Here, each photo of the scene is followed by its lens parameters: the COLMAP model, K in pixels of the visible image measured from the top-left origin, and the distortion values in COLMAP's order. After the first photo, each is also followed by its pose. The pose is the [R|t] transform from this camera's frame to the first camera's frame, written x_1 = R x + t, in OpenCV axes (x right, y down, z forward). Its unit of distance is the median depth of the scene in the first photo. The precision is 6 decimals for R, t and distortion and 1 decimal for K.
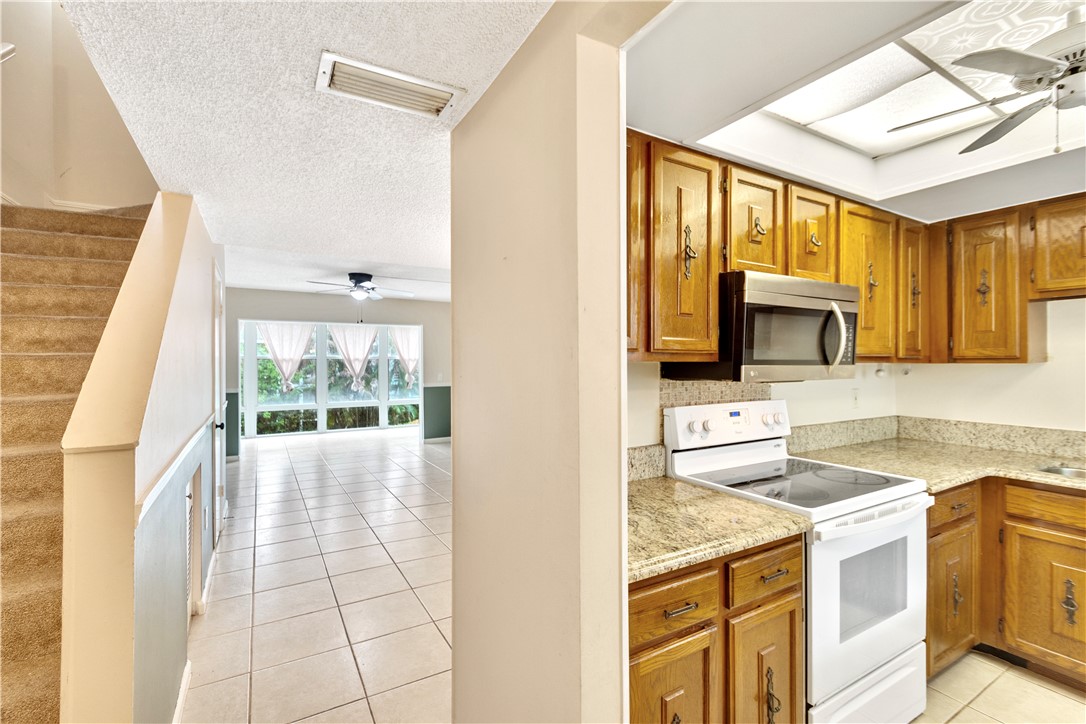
lens RADIAL K [[486.4, 0, 526.8], [0, 486.4, 363.4], [0, 0, 1]] dist [0.009295, -0.003900]
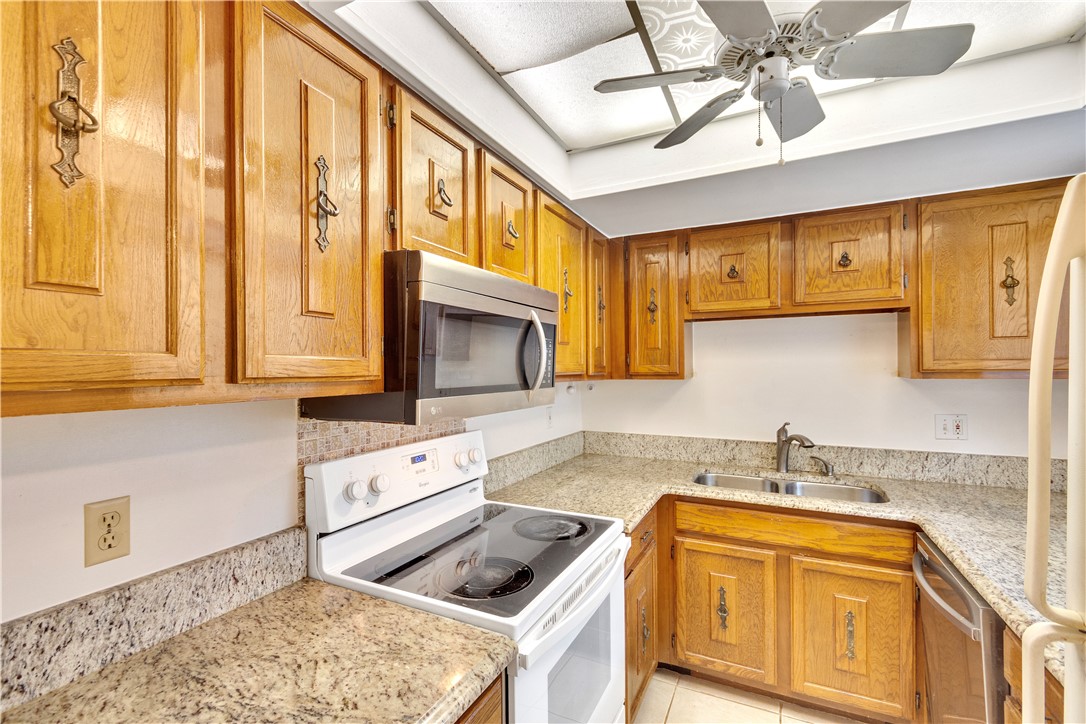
lens RADIAL K [[486.4, 0, 541.0], [0, 486.4, 365.9], [0, 0, 1]] dist [0.009295, -0.003900]
pose [[0.825115, -0.004234, 0.564949, 0.183787], [0.008355, 0.999954, -0.004709, -0.029860], [-0.564903, 0.008606, 0.825112, 0.327768]]
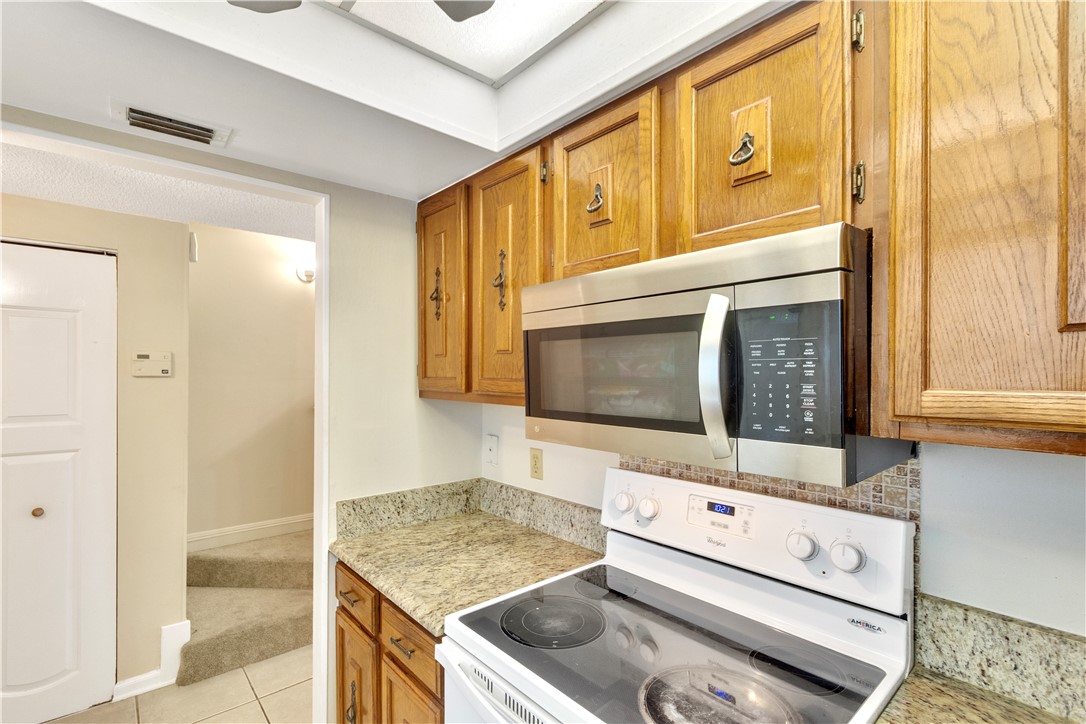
lens RADIAL K [[486.4, 0, 511.7], [0, 486.4, 375.2], [0, 0, 1]] dist [0.009295, -0.003900]
pose [[0.182112, 0.003637, -0.983271, 0.997545], [-0.002493, 0.999992, 0.003238, -0.051230], [0.983275, 0.001861, 0.182120, 0.719450]]
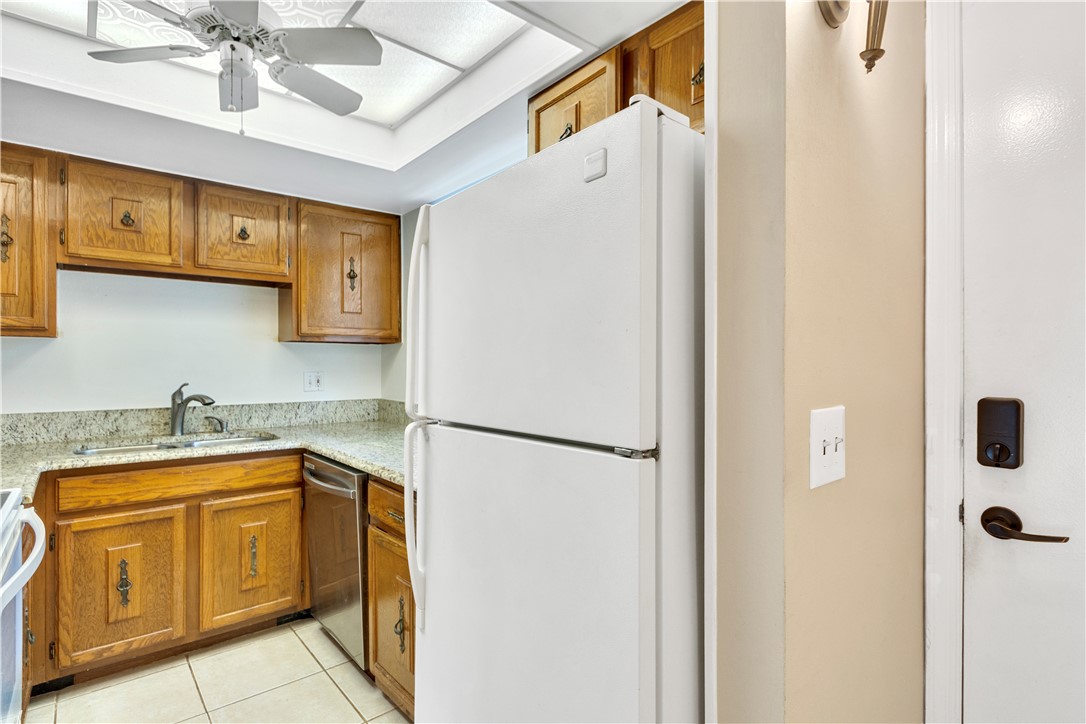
lens RADIAL K [[536.9, 0, 533.7], [0, 536.9, 367.8], [0, 0, 1]] dist [-0.001507, -0.001432]
pose [[-0.193206, -0.002059, 0.981156, -0.075727], [0.005194, 0.999982, 0.003122, 0.061288], [-0.981144, 0.005699, -0.193192, 0.383507]]
